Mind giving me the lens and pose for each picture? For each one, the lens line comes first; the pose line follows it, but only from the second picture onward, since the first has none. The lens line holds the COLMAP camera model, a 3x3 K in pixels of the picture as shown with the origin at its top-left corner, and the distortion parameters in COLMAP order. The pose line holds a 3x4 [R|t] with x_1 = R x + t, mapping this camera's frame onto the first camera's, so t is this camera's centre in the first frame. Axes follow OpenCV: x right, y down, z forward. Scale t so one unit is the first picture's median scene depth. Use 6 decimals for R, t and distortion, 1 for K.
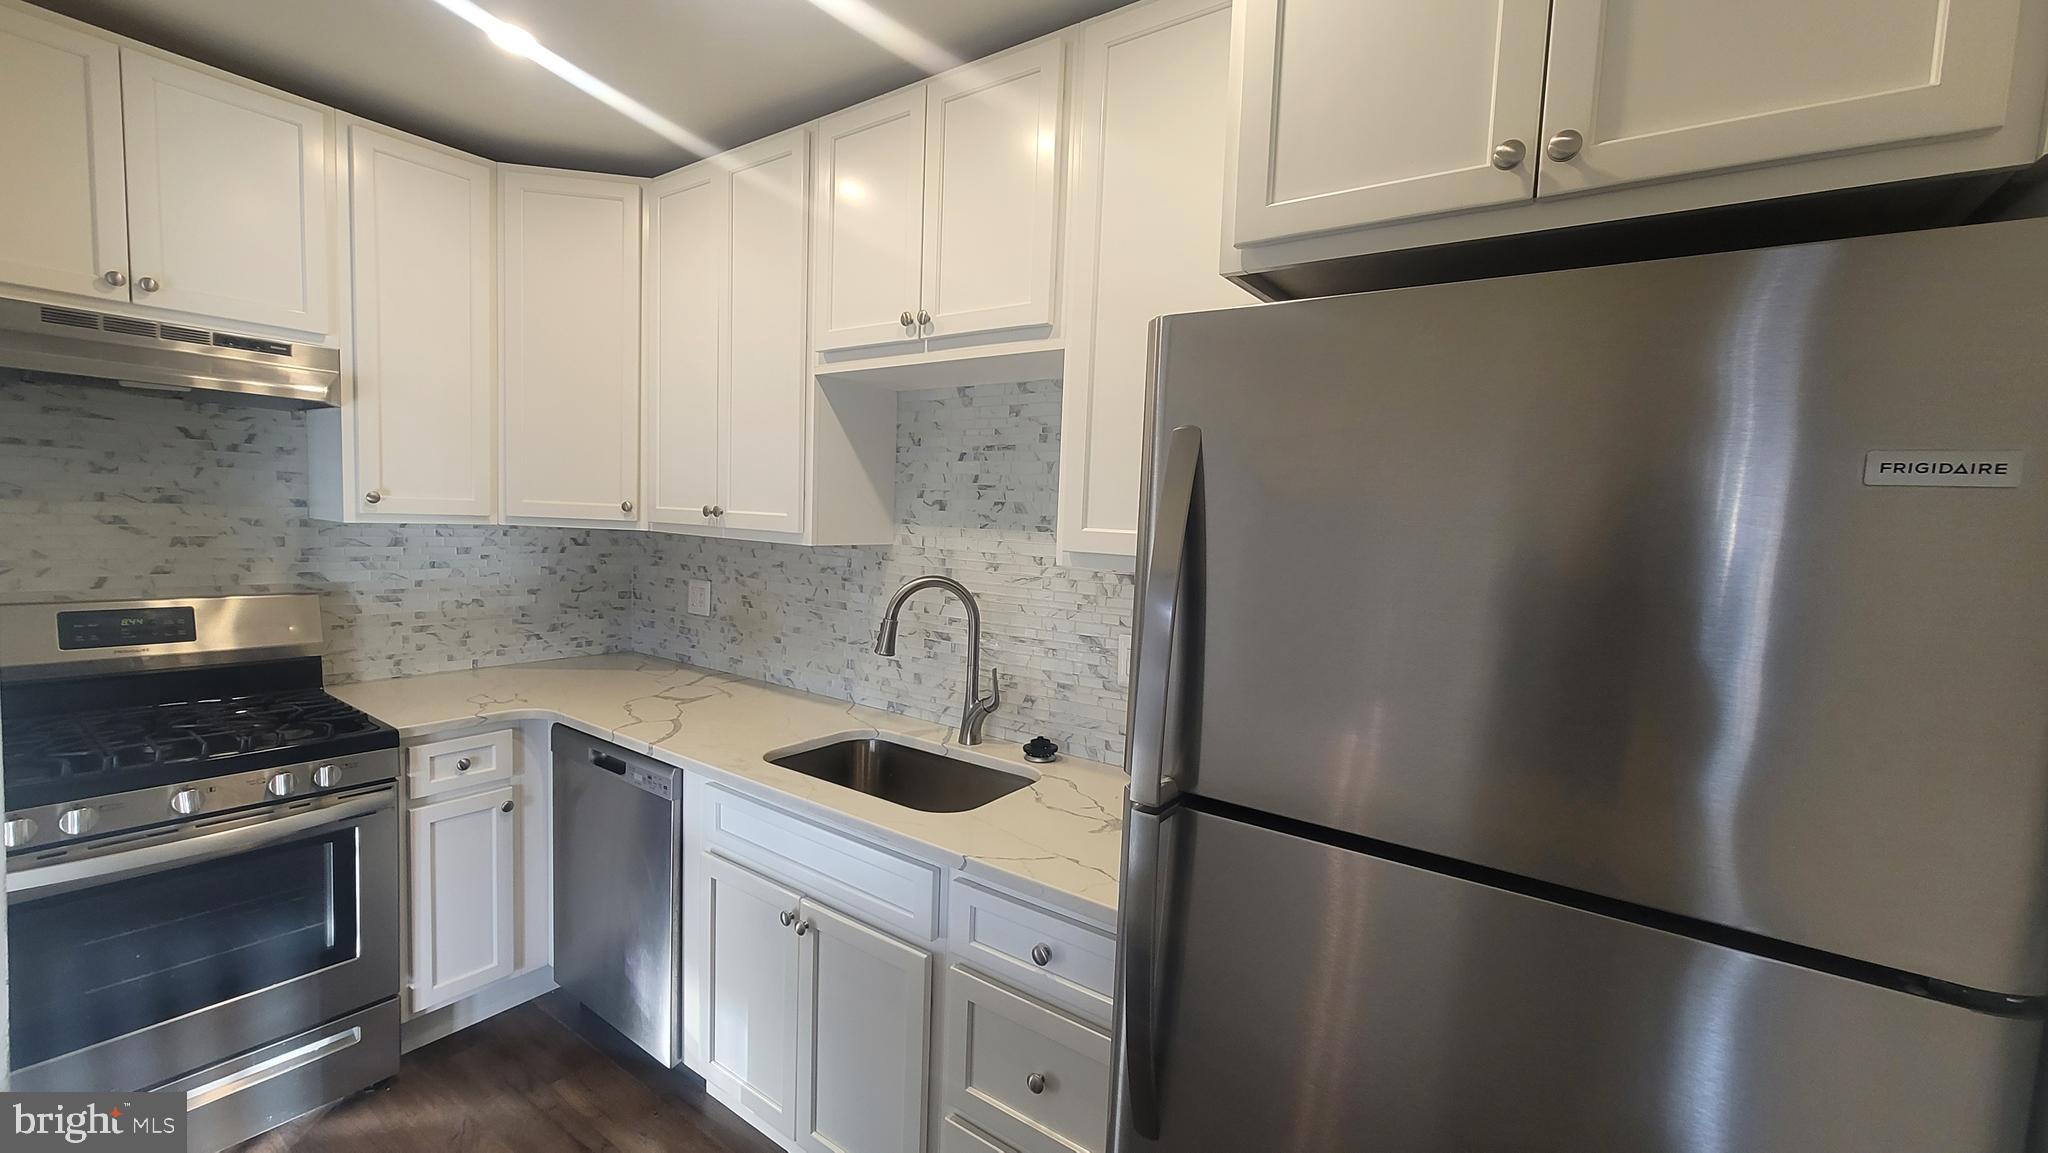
lens RADIAL K [[833.1, 0, 1015.5], [0, 833.1, 580.7], [0, 0, 1]] dist [-0.008371, 0.005349]
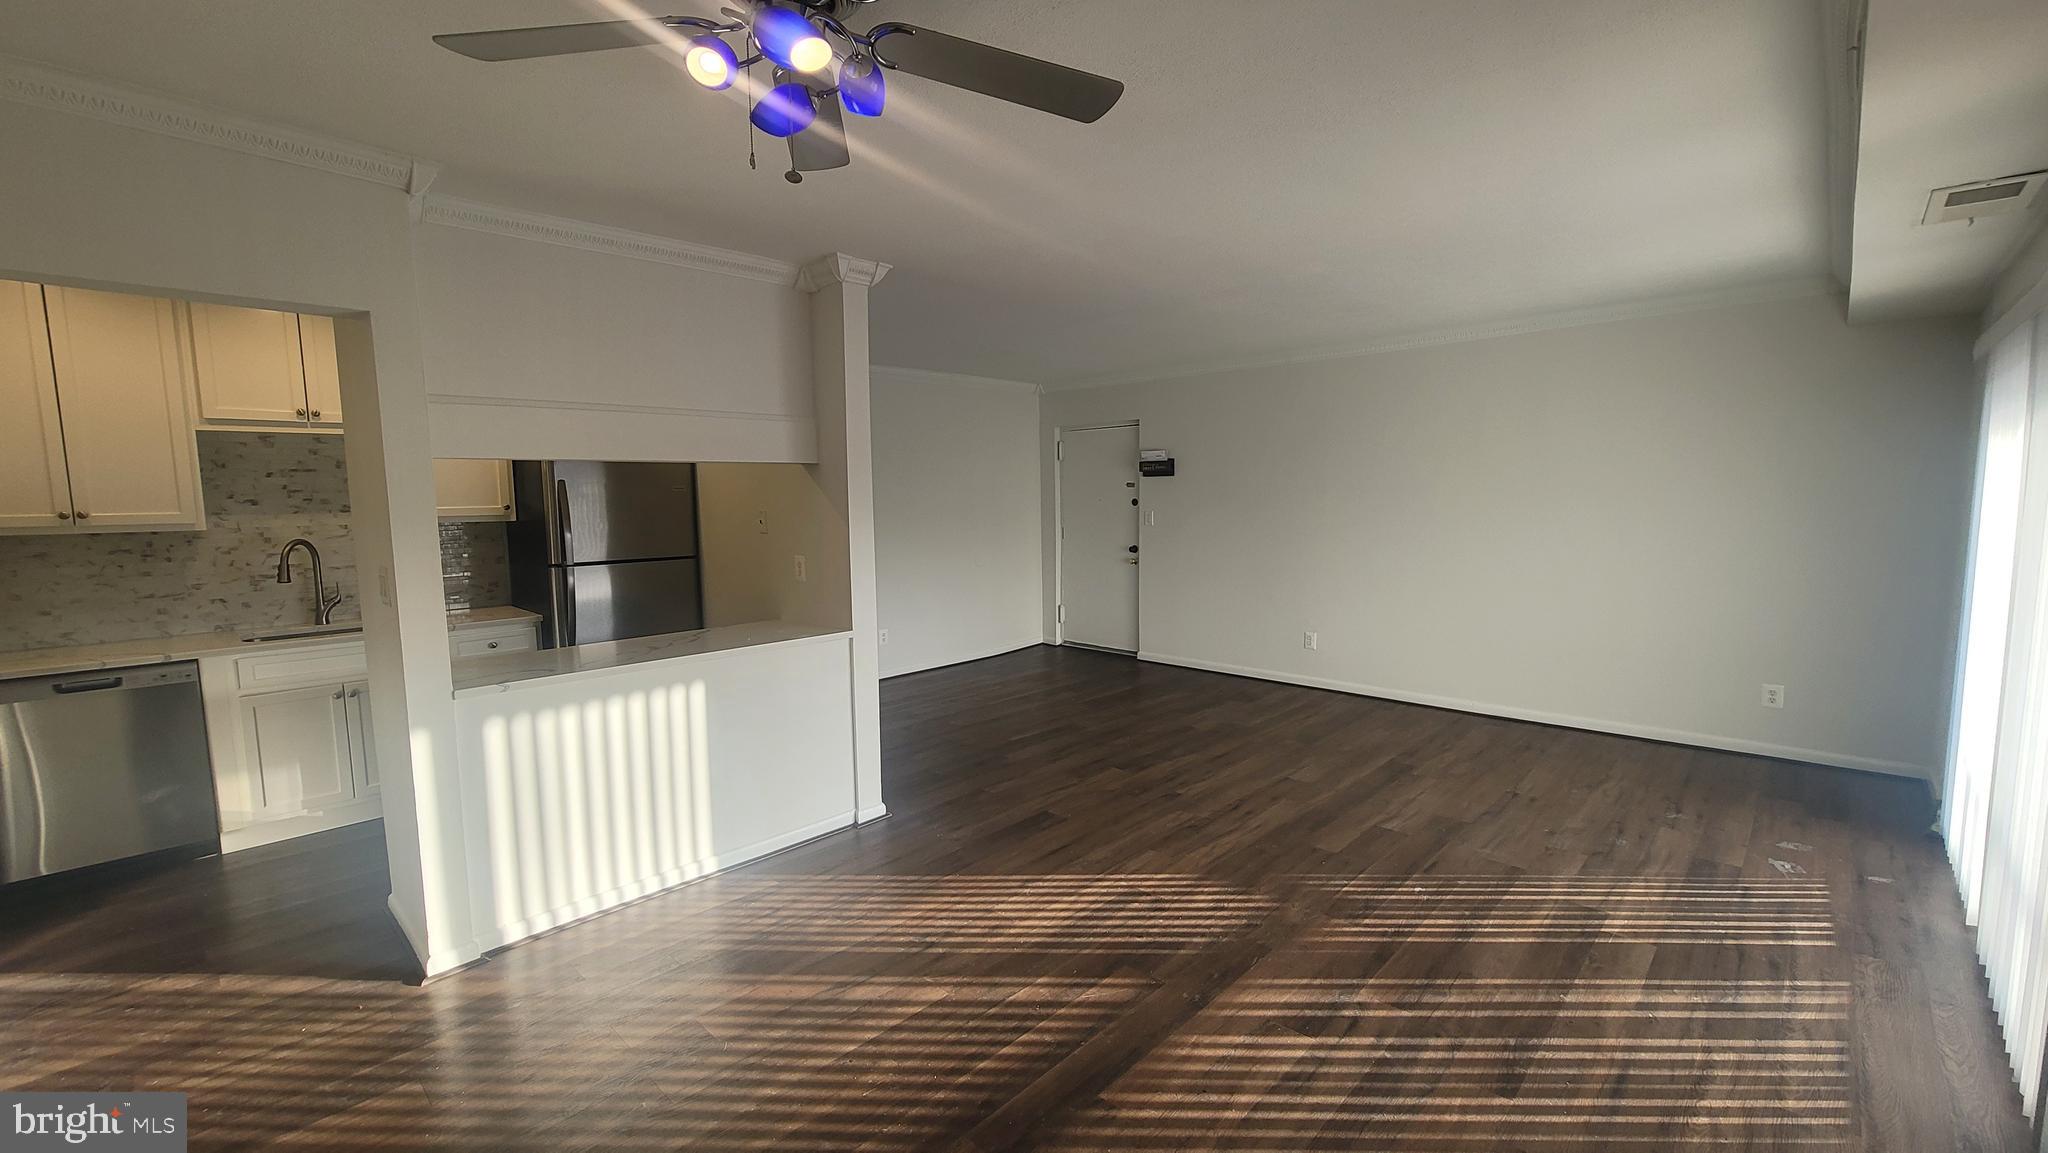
lens RADIAL K [[833.1, 0, 1015.5], [0, 833.1, 580.7], [0, 0, 1]] dist [-0.008371, 0.005349]
pose [[0.147837, -0.147785, 0.977908, -1.604890], [0.097256, 0.986153, 0.134328, -0.007056], [-0.984218, 0.075248, 0.160163, -0.854783]]
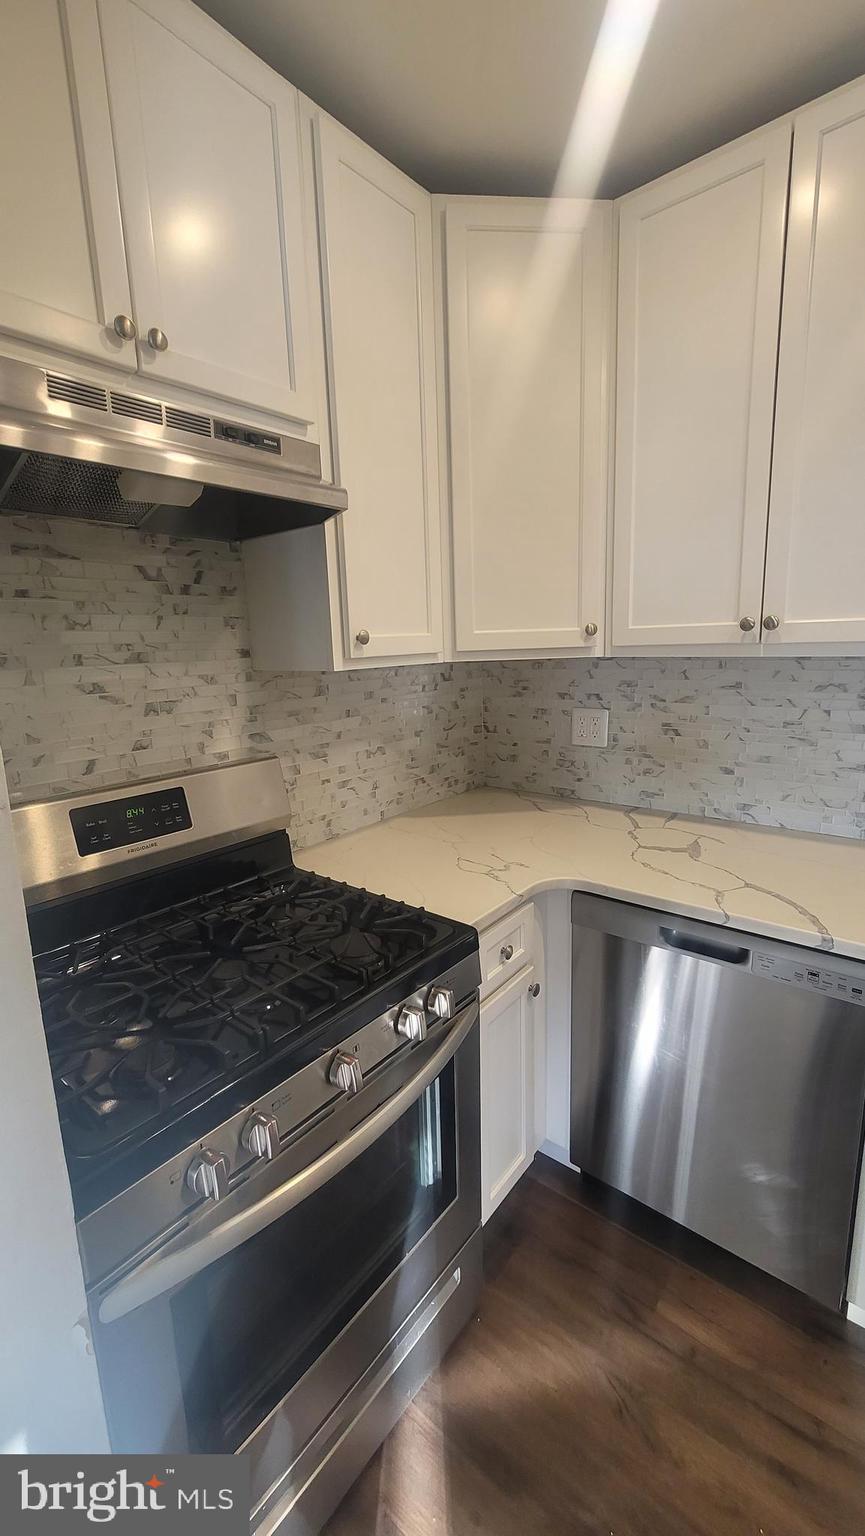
lens RADIAL K [[624.8, 0, 429.4], [0, 624.8, 763.3], [0, 0, 1]] dist [-0.008371, 0.005349]
pose [[0.994838, -0.062820, -0.079689, -0.664130], [0.071742, 0.990823, 0.114556, -0.043417], [0.071761, -0.119681, 0.990216, 0.386113]]
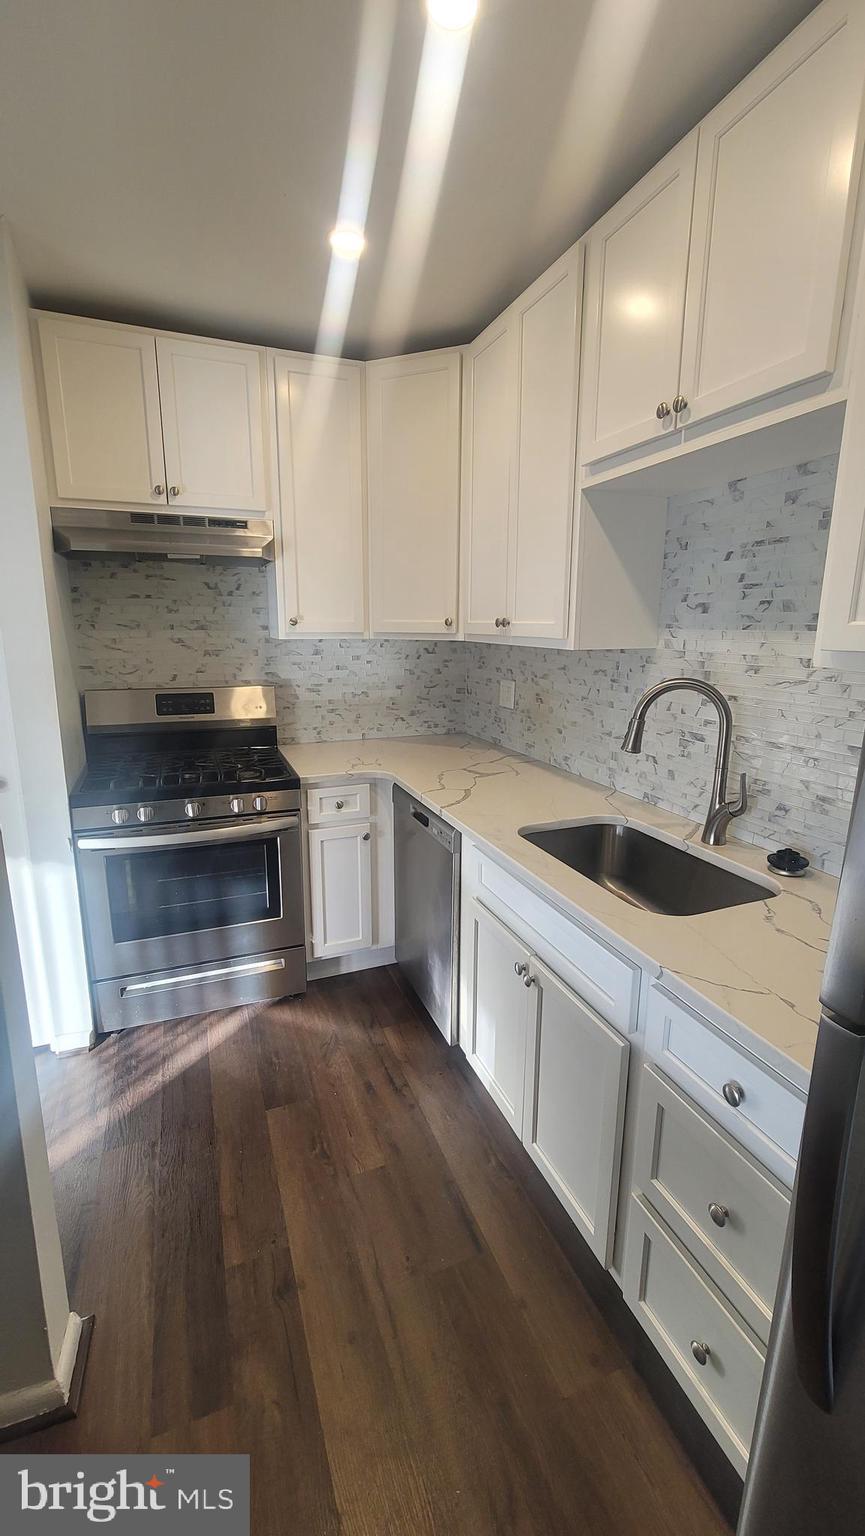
lens RADIAL K [[624.8, 0, 429.4], [0, 624.8, 763.3], [0, 0, 1]] dist [-0.008371, 0.005349]
pose [[0.840185, 0.082462, -0.535994, 0.052983], [-0.012836, 0.991118, 0.132362, 0.000447], [0.542148, -0.104328, 0.833781, 0.170057]]
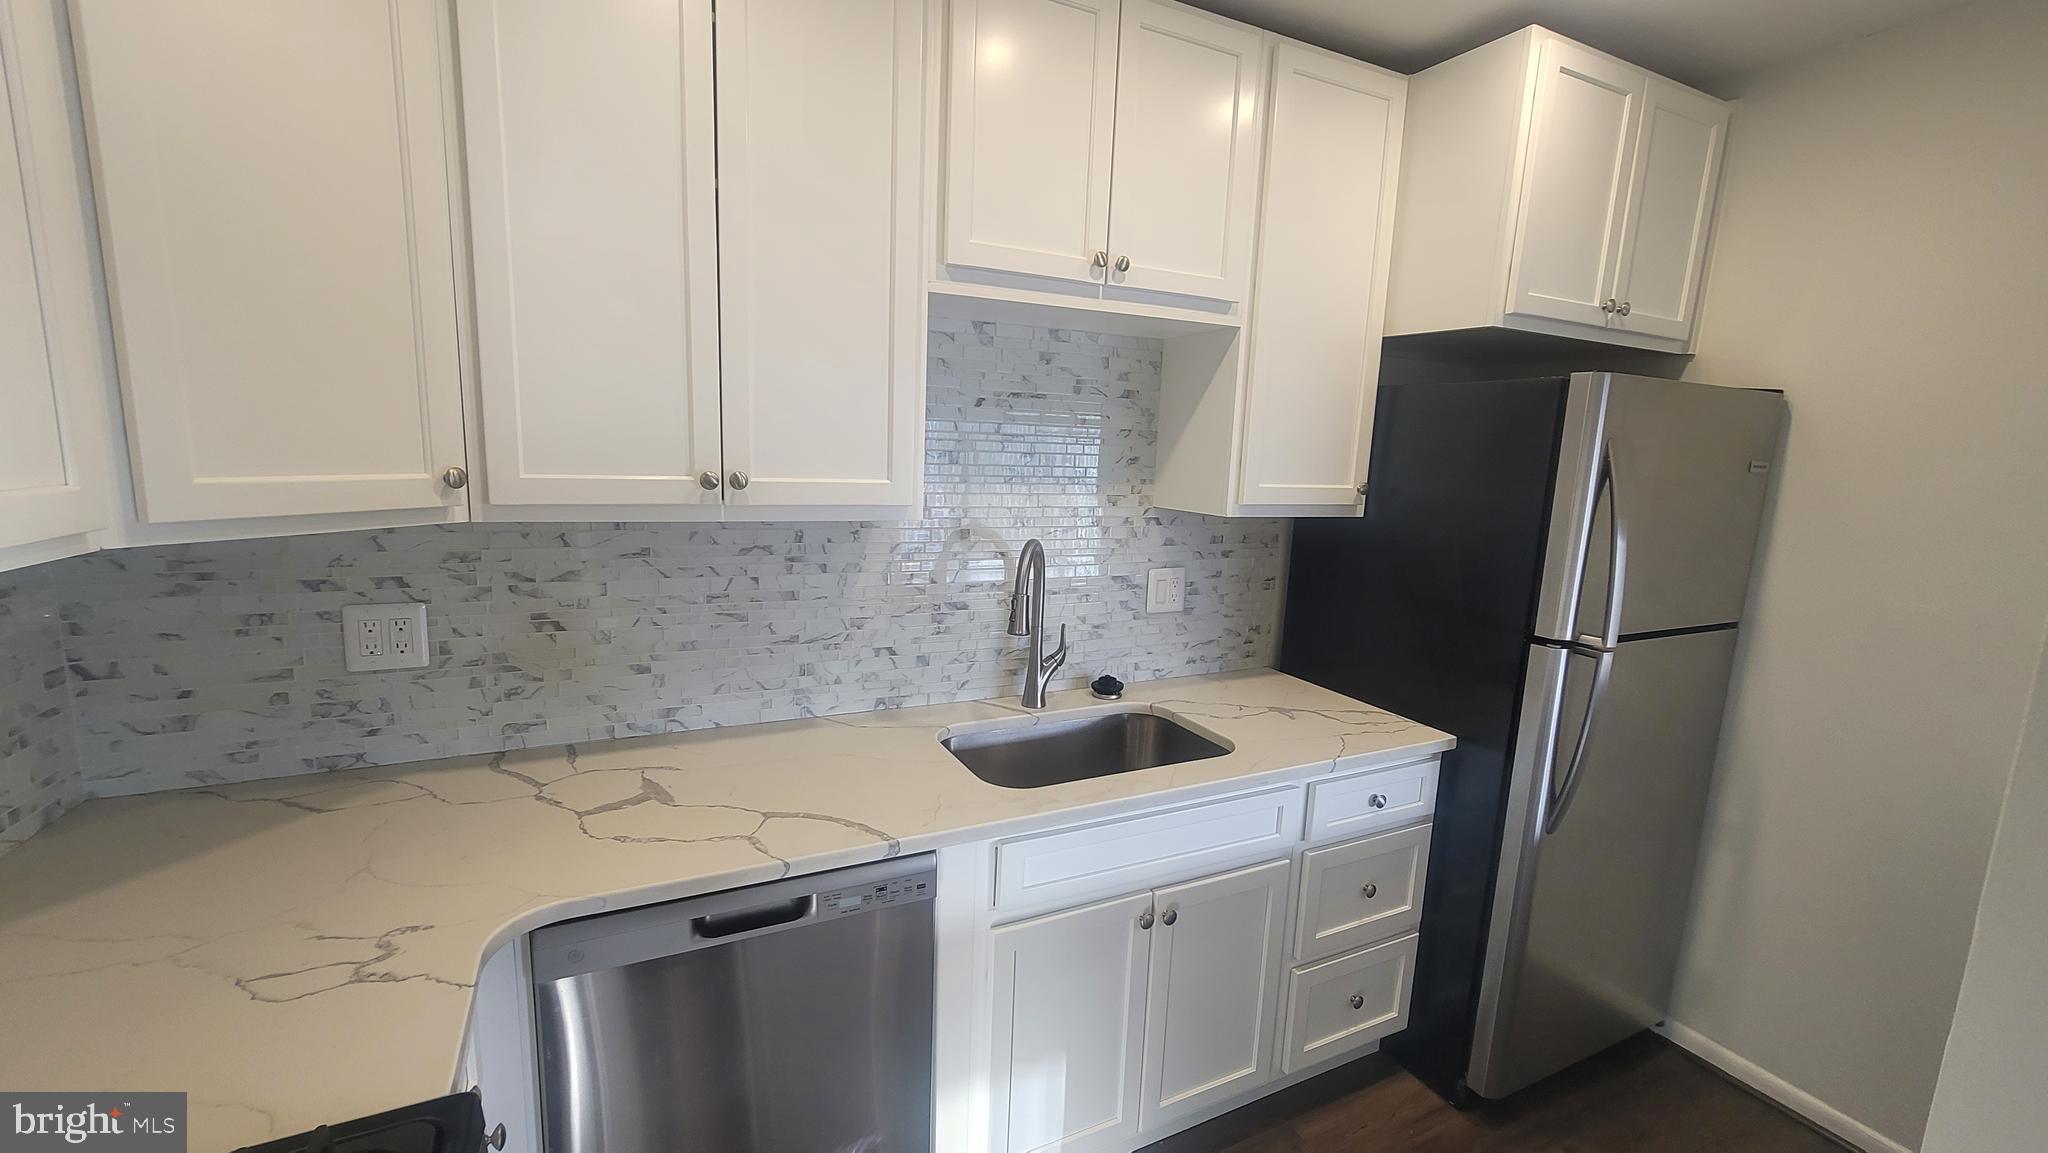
lens RADIAL K [[833.1, 0, 1015.5], [0, 833.1, 580.7], [0, 0, 1]] dist [-0.008371, 0.005349]
pose [[0.473251, -0.167365, 0.864883, -0.839837], [0.055257, 0.985493, 0.160468, -0.101050], [-0.879193, -0.028150, 0.475634, 0.534218]]
